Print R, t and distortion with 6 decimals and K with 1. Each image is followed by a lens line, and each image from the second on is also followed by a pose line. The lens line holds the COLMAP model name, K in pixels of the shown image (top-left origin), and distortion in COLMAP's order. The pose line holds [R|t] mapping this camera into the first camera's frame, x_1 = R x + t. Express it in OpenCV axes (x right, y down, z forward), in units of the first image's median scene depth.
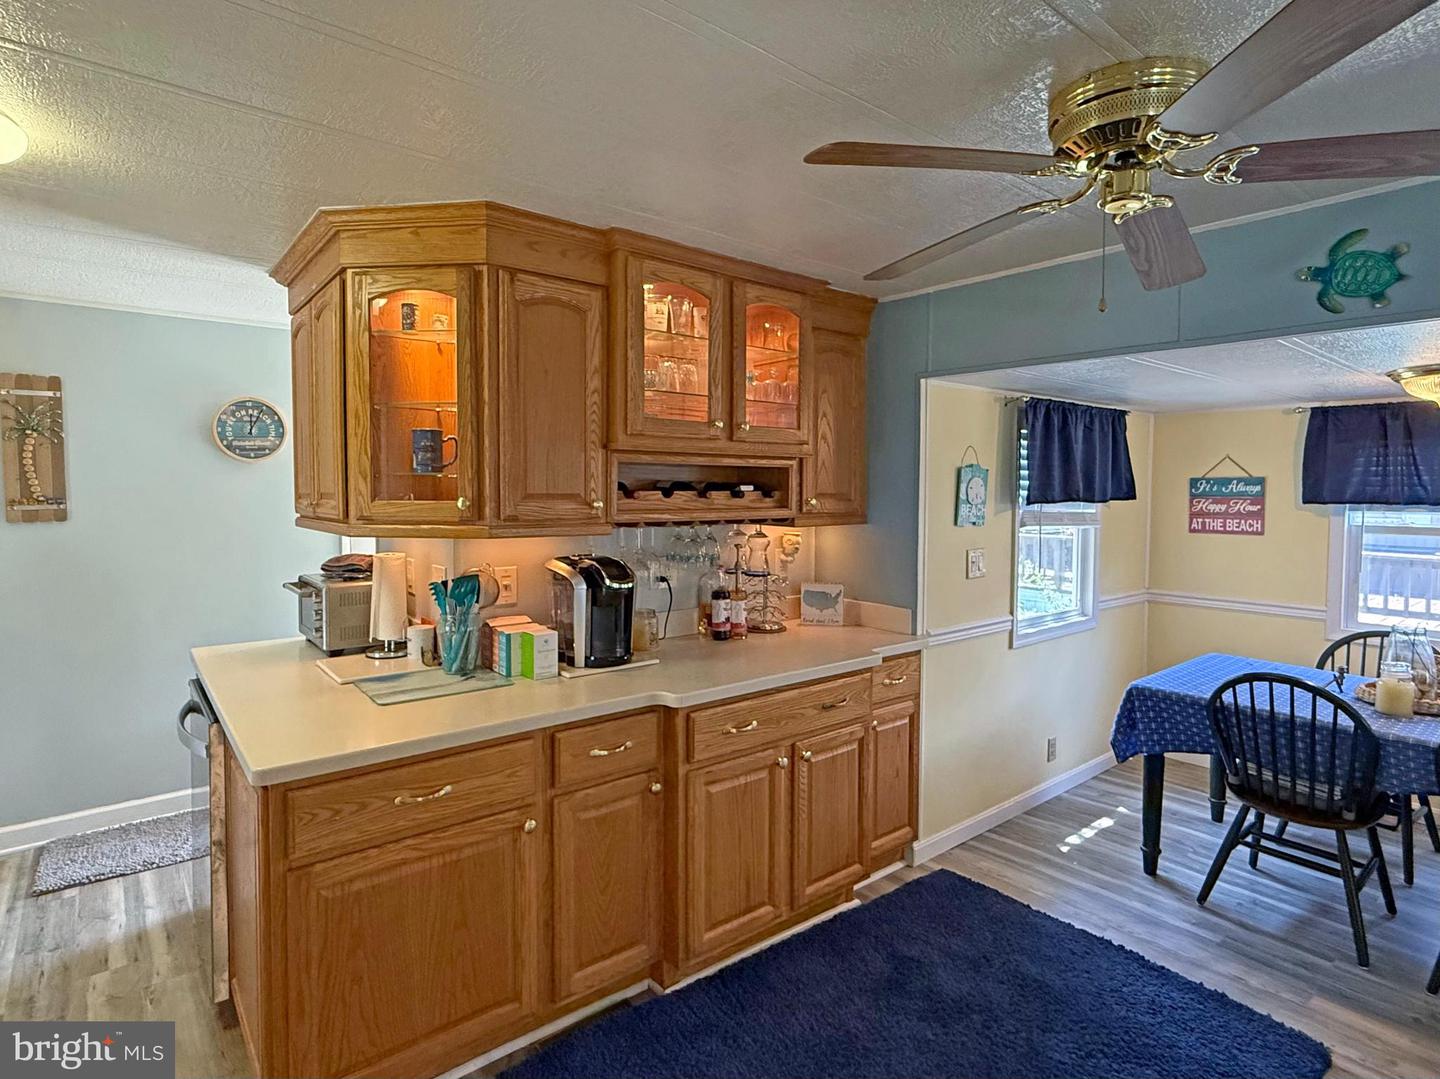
lens RADIAL K [[759.9, 0, 711.0], [0, 759.9, 510.8], [0, 0, 1]] dist [-0.001832, -0.001082]
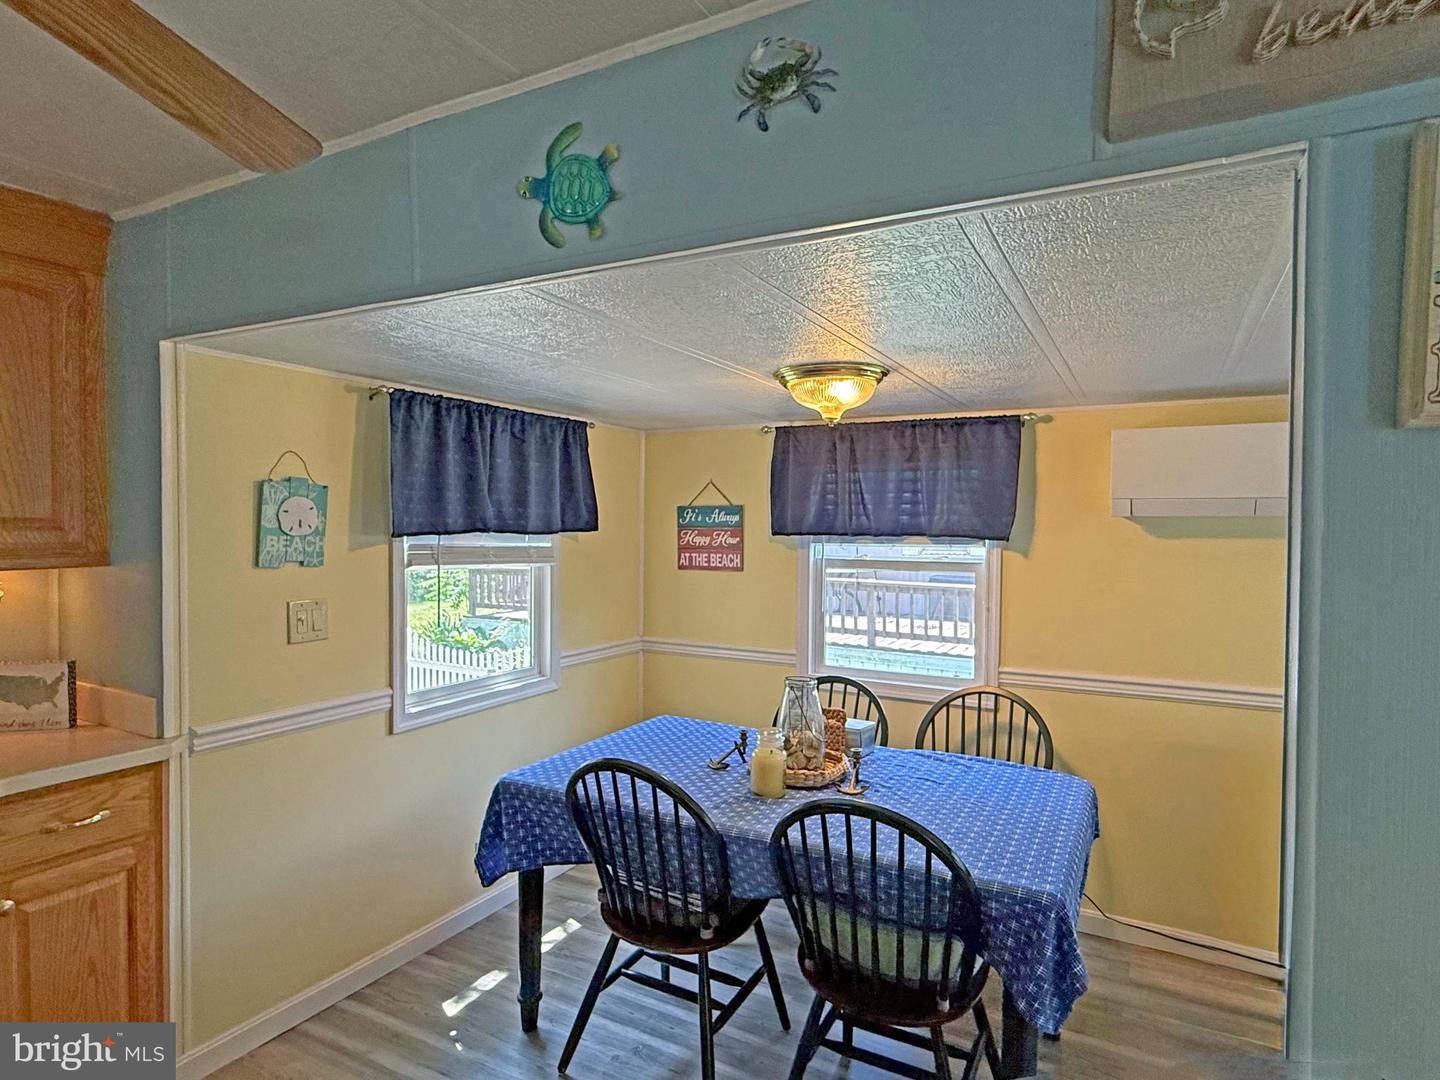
lens RADIAL K [[802.1, 0, 722.4], [0, 802.1, 535.0], [0, 0, 1]] dist [-0.000250, -0.000505]
pose [[0.924796, -0.000582, 0.380463, 0.397629], [0.006658, 0.999870, -0.014656, 0.003966], [-0.380405, 0.016087, 0.924680, 0.166138]]
